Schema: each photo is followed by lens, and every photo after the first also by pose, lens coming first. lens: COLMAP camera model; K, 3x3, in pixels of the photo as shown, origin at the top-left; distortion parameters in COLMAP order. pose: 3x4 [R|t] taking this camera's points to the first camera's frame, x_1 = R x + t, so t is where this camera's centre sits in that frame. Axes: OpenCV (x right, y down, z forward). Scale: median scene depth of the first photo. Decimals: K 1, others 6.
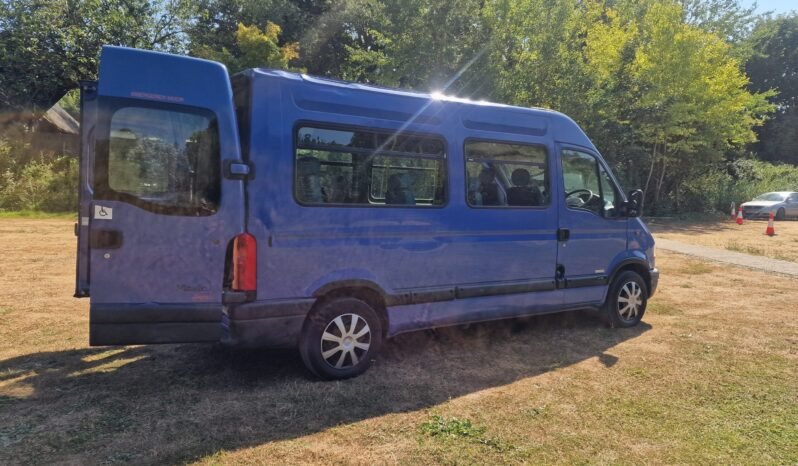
lens RADIAL K [[476.1, 0, 380.5], [0, 476.1, 227.5], [0, 0, 1]] dist [0.030792, -0.004953]
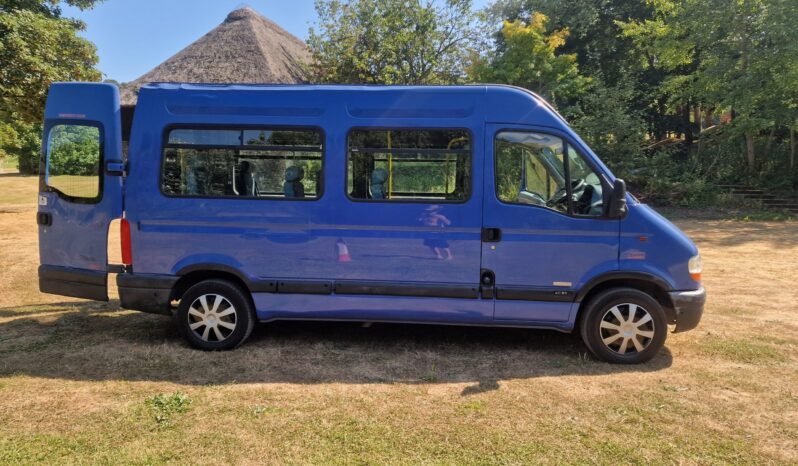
lens RADIAL K [[476.1, 0, 406.3], [0, 476.1, 237.8], [0, 0, 1]] dist [0.030792, -0.004953]
pose [[0.846779, 0.046275, -0.529928, 0.866362], [-0.030515, 0.998794, 0.038457, -0.008146], [0.531069, -0.016393, 0.847170, 0.275598]]
